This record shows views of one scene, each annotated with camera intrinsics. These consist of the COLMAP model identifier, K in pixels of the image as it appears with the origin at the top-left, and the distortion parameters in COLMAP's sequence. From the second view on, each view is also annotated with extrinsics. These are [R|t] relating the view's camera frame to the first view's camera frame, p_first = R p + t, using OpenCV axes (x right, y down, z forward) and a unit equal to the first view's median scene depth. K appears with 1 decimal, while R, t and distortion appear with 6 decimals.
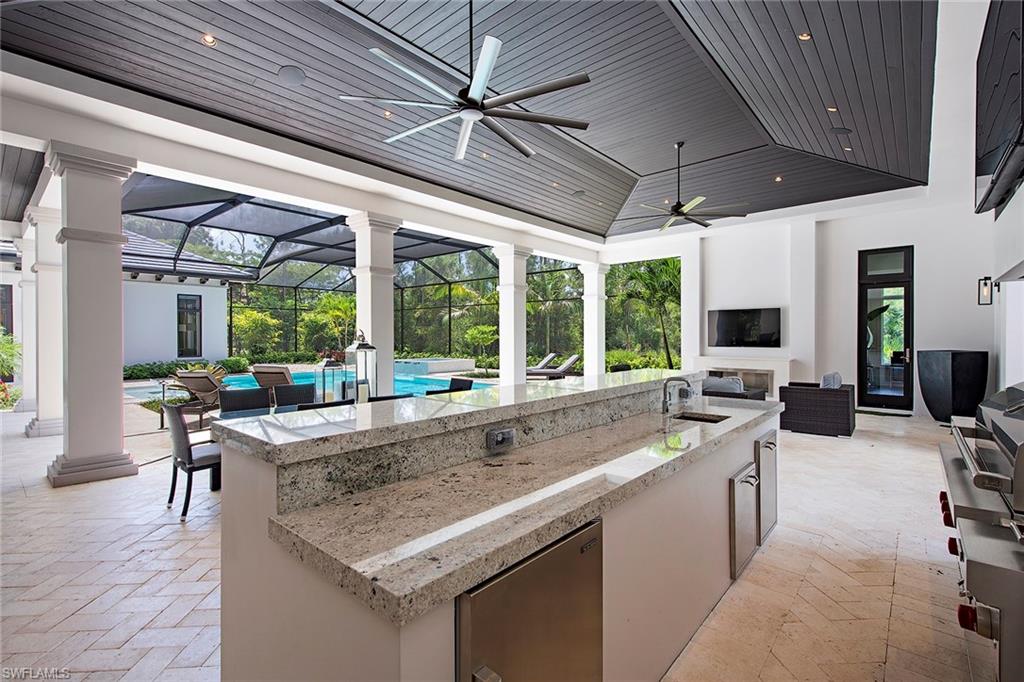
lens RADIAL K [[470.1, 0, 512.0], [0, 470.1, 341.0], [0, 0, 1]] dist [-0.000256, -0.000031]
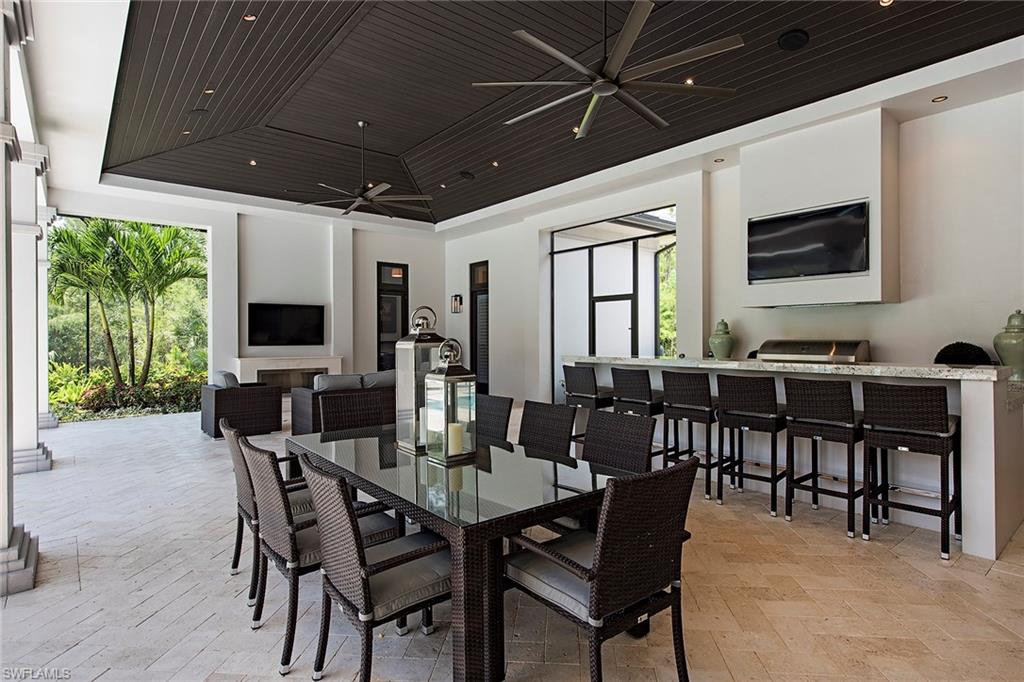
lens RADIAL K [[529.1, 0, 512.0], [0, 529.1, 341.0], [0, 0, 1]] dist [0.000078, 0.000028]
pose [[0.162848, -0.006544, 0.986629, -0.475226], [0.007636, 0.999956, 0.005372, 0.001548], [-0.986622, 0.006660, 0.162891, 0.428282]]
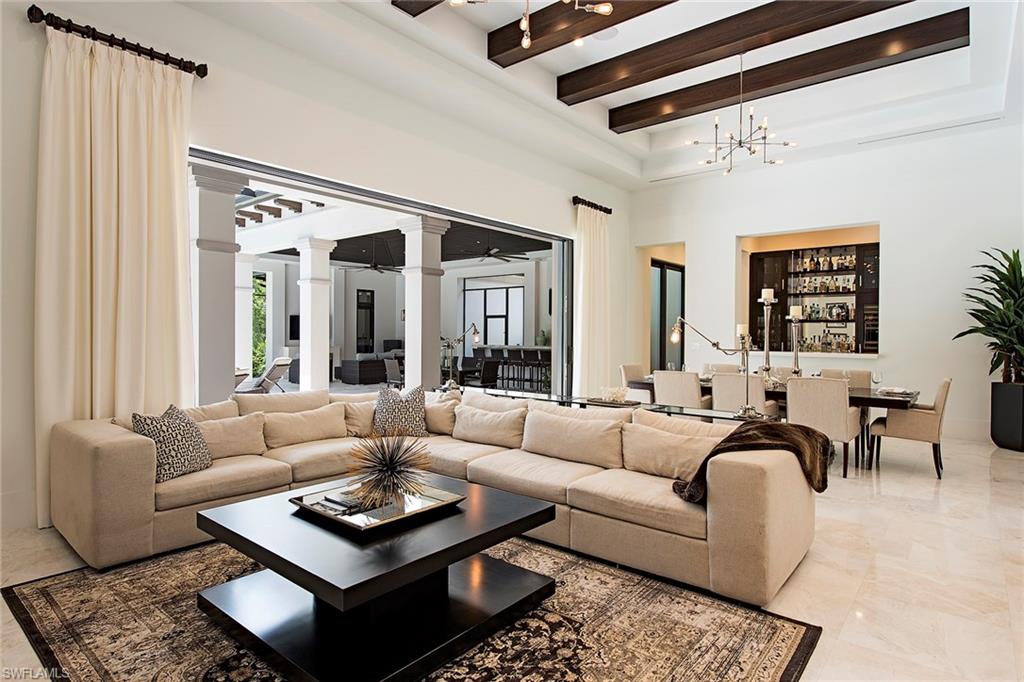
lens RADIAL K [[554.1, 0, 512.0], [0, 554.1, 341.0], [0, 0, 1]] dist [0.000069, -0.000006]
pose [[-0.021547, -0.012925, 0.999684, -1.441206], [-0.002761, 0.999913, 0.012868, -0.007939], [-0.999764, -0.002483, -0.021580, 0.389797]]
